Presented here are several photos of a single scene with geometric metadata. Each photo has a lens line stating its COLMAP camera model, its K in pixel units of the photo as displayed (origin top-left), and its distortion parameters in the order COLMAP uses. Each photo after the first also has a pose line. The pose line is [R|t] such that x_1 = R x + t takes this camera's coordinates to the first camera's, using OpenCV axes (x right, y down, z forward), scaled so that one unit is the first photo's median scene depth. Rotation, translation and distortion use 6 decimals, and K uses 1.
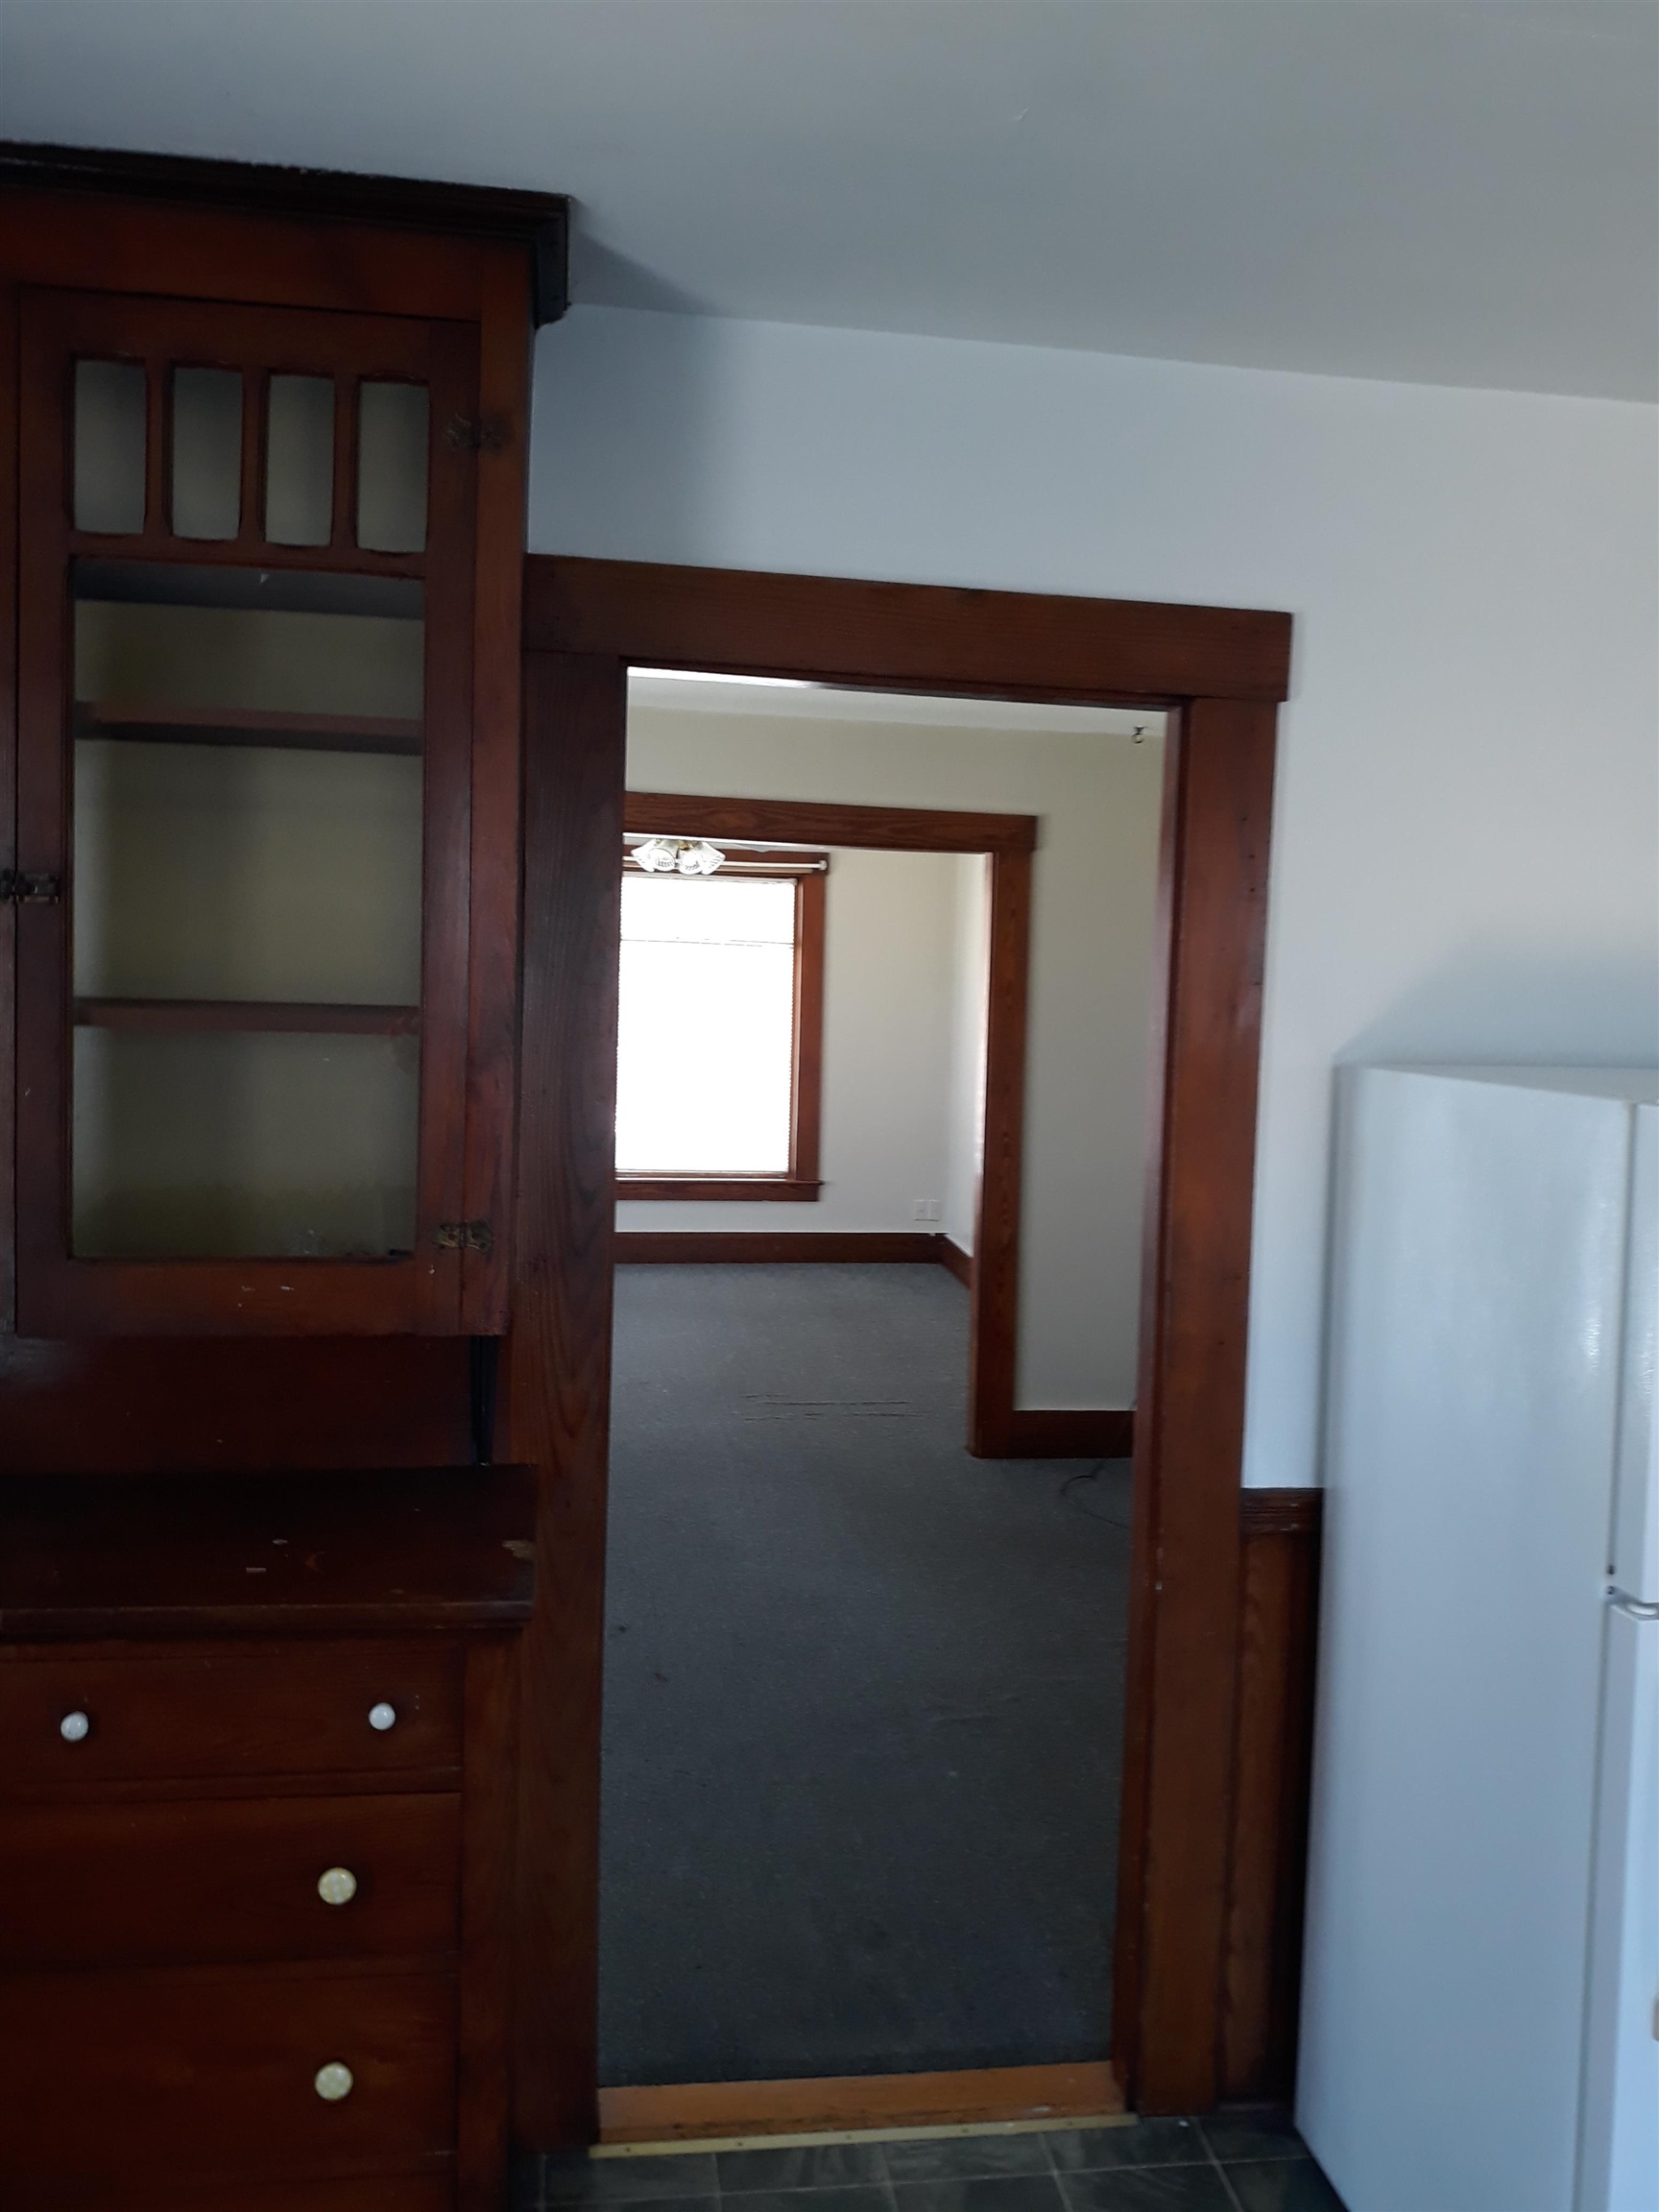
lens RADIAL K [[1849.6, 0, 829.5], [0, 1849.6, 1106.0], [0, 0, 1]] dist [0.001975, -0.003158]
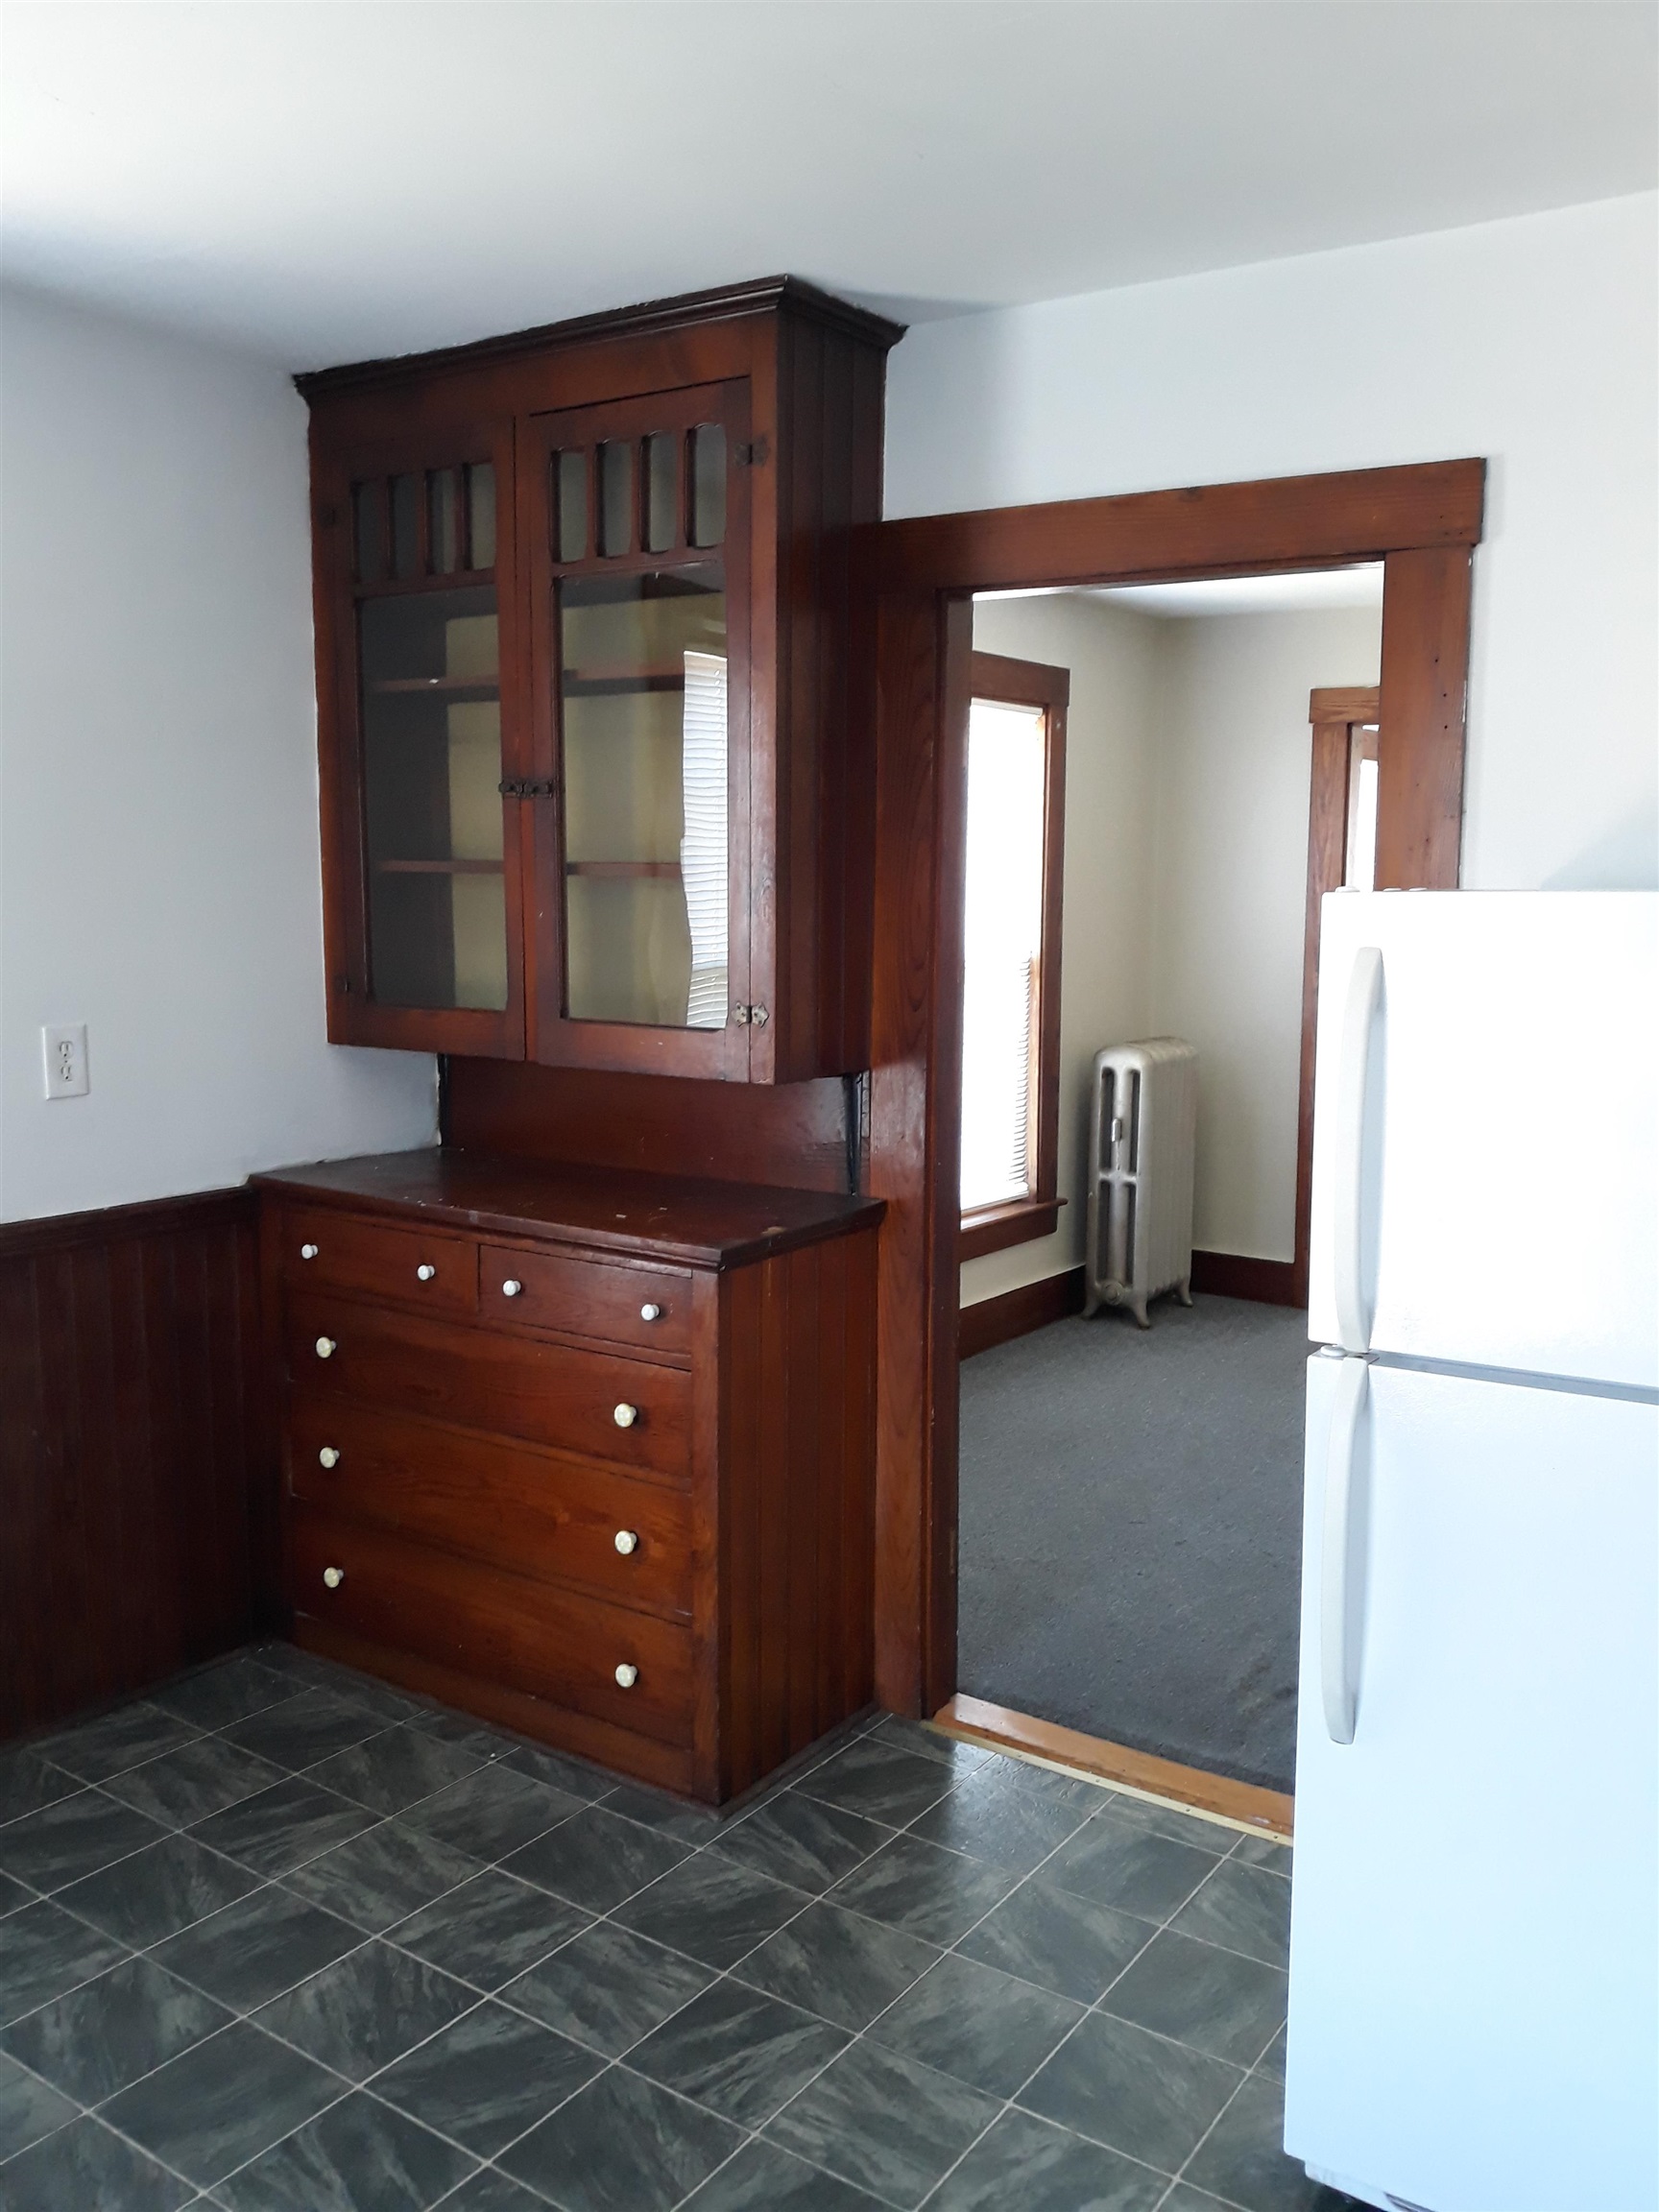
lens RADIAL K [[1816.5, 0, 829.5], [0, 1816.5, 1106.0], [0, 0, 1]] dist [0.002385, -0.007559]
pose [[0.718604, 0.066128, -0.692268, 0.300971], [-0.041923, 0.997777, 0.051794, 0.024506], [0.694155, -0.008198, 0.719779, 0.005207]]
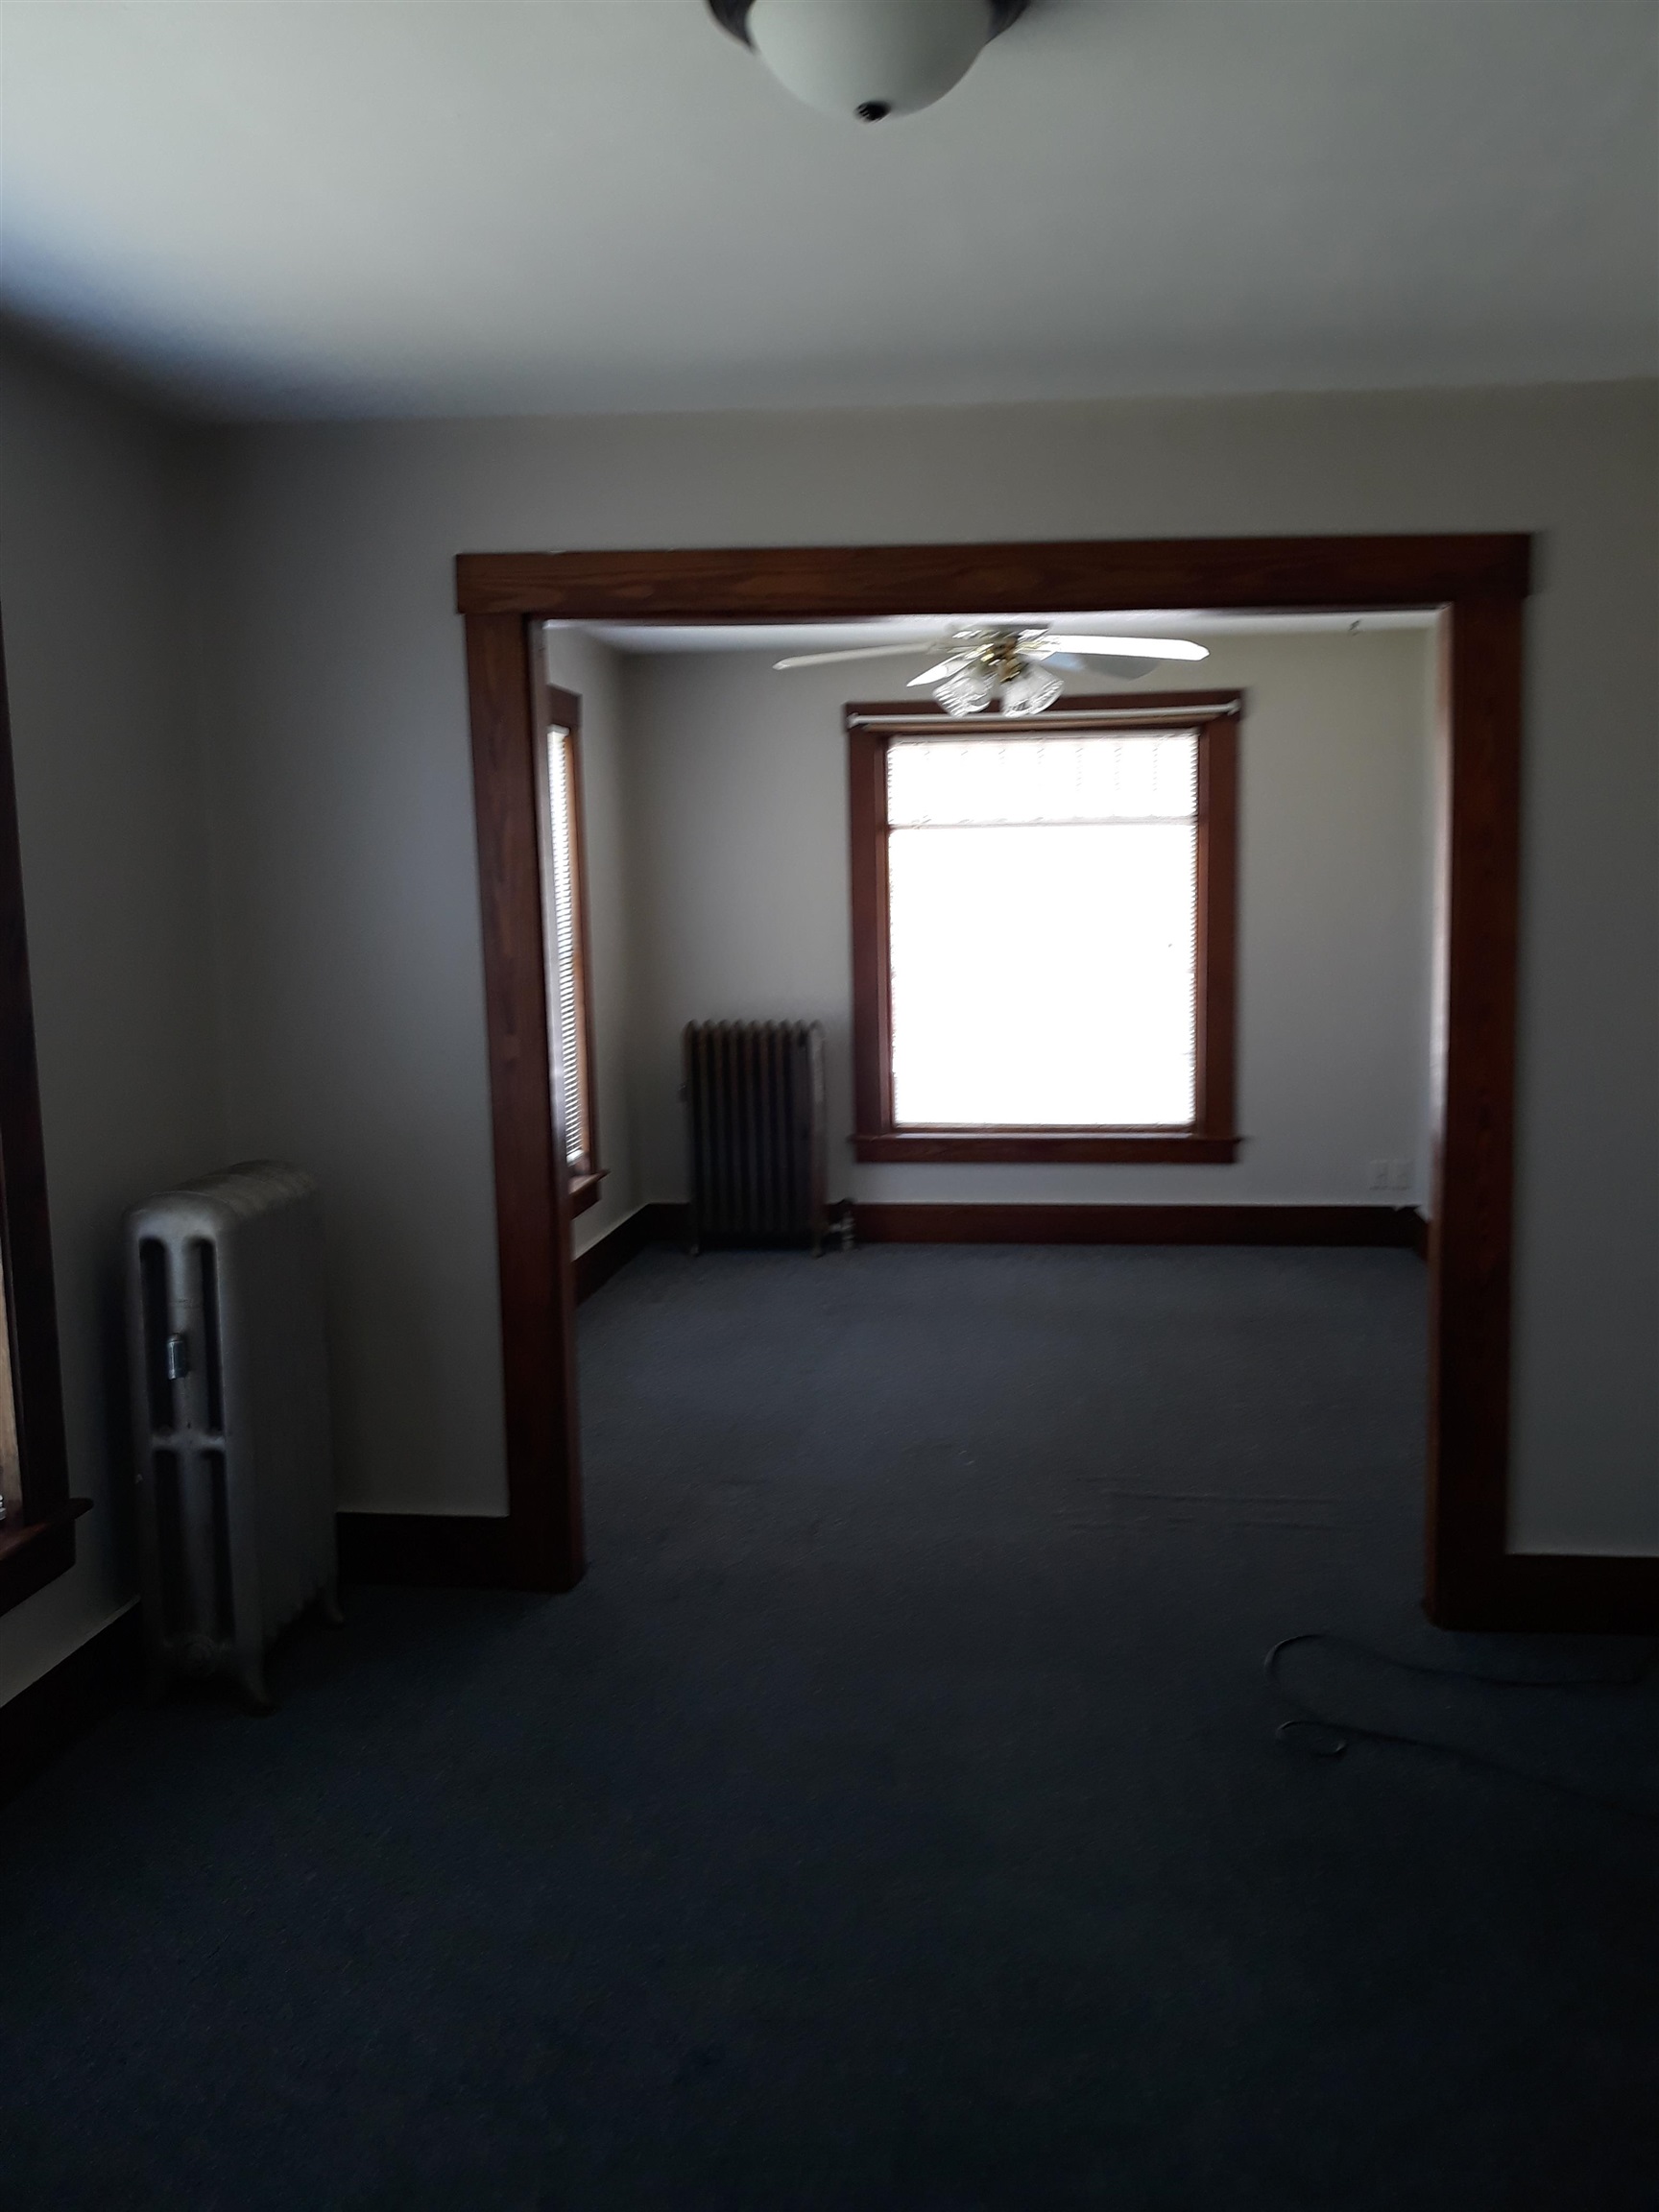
lens RADIAL K [[1816.5, 0, 829.5], [0, 1816.5, 1106.0], [0, 0, 1]] dist [0.002385, -0.007559]
pose [[0.963624, -0.013105, -0.266941, 0.047843], [0.024855, 0.998863, 0.040687, -0.008095], [0.266104, -0.045841, 0.962854, 0.380051]]
